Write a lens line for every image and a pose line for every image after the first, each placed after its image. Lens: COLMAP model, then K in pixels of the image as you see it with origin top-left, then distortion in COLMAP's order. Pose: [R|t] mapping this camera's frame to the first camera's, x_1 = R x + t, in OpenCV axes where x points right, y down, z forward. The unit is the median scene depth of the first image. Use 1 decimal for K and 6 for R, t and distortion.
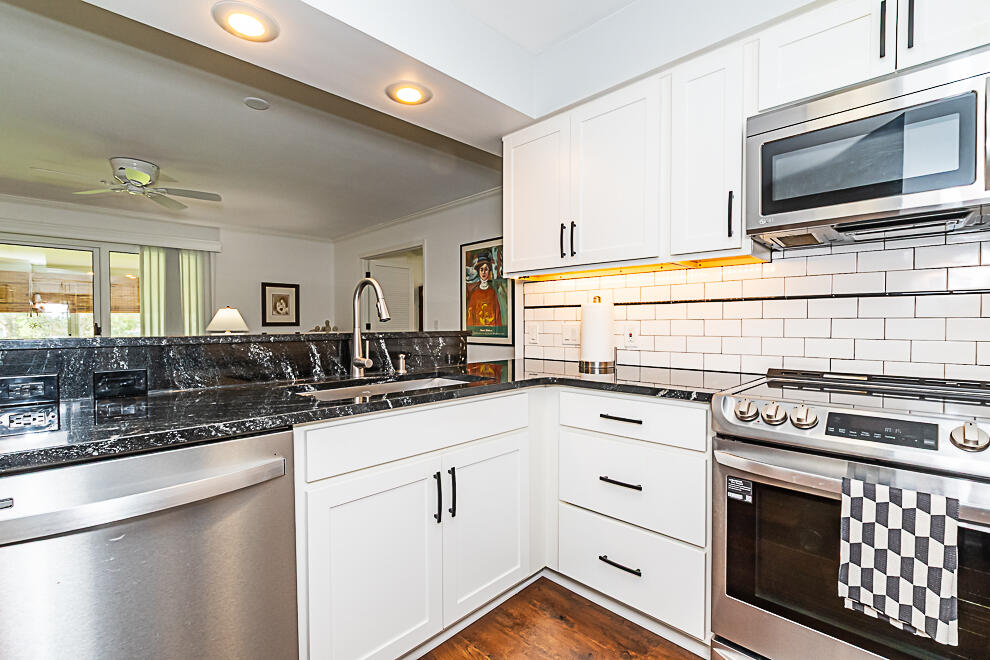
lens RADIAL K [[432.6, 0, 498.0], [0, 432.6, 330.5], [0, 0, 1]] dist [-0.012359, -0.000311]
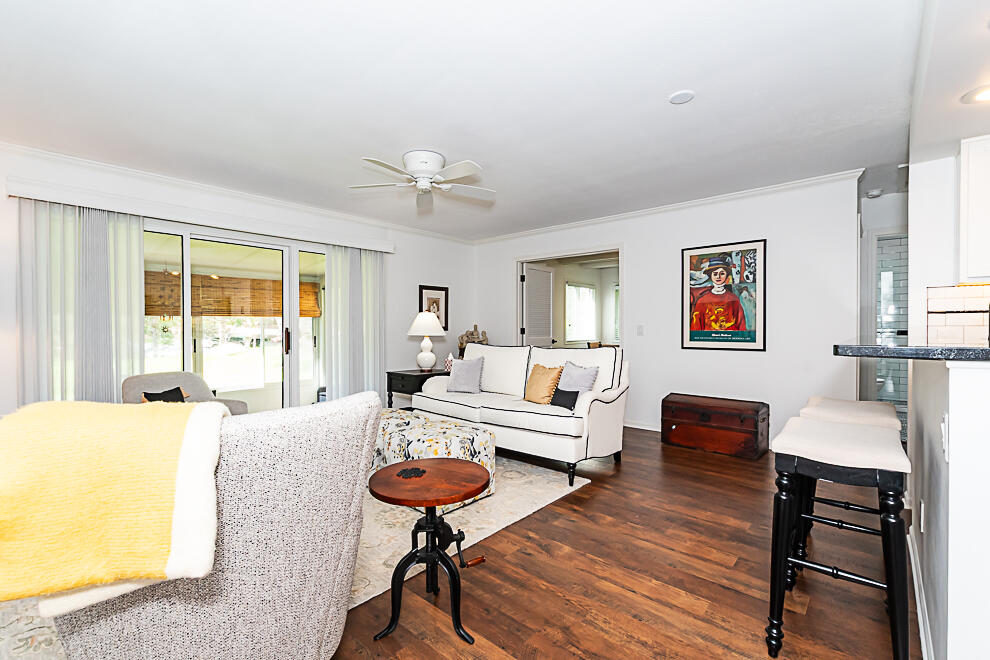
lens RADIAL K [[431.5, 0, 496.7], [0, 431.5, 332.5], [0, 0, 1]] dist [0.000953, -0.000794]
pose [[0.998273, -0.000371, 0.058743, -0.598951], [0.000599, 0.999992, -0.003867, -0.002421], [-0.058741, 0.003896, 0.998266, 0.037822]]
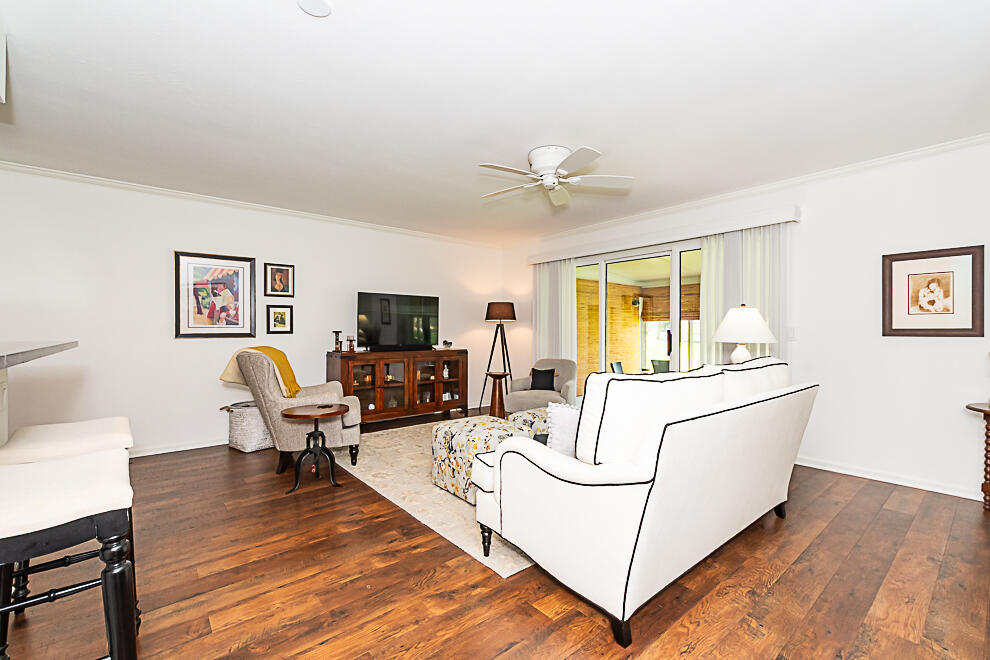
lens RADIAL K [[431.5, 0, 501.0], [0, 431.5, 328.7], [0, 0, 1]] dist [0.000953, -0.000794]
pose [[-0.085478, -0.002288, -0.996337, 0.050508], [-0.016752, 0.999859, -0.000859, -0.014553], [0.996199, 0.016617, -0.085505, 0.783531]]
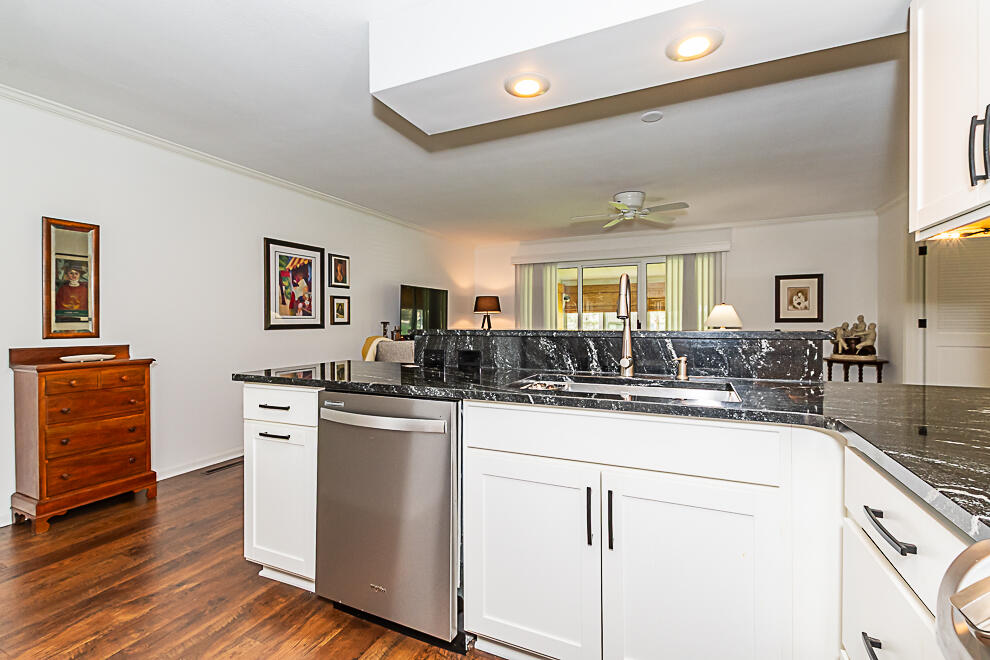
lens RADIAL K [[431.5, 0, 493.8], [0, 431.5, 327.3], [0, 0, 1]] dist [0.000953, -0.000794]
pose [[0.344059, 0.014311, -0.938839, 0.173025], [-0.011766, 0.999871, 0.010930, -0.003280], [0.938874, 0.007286, 0.344183, 0.139371]]
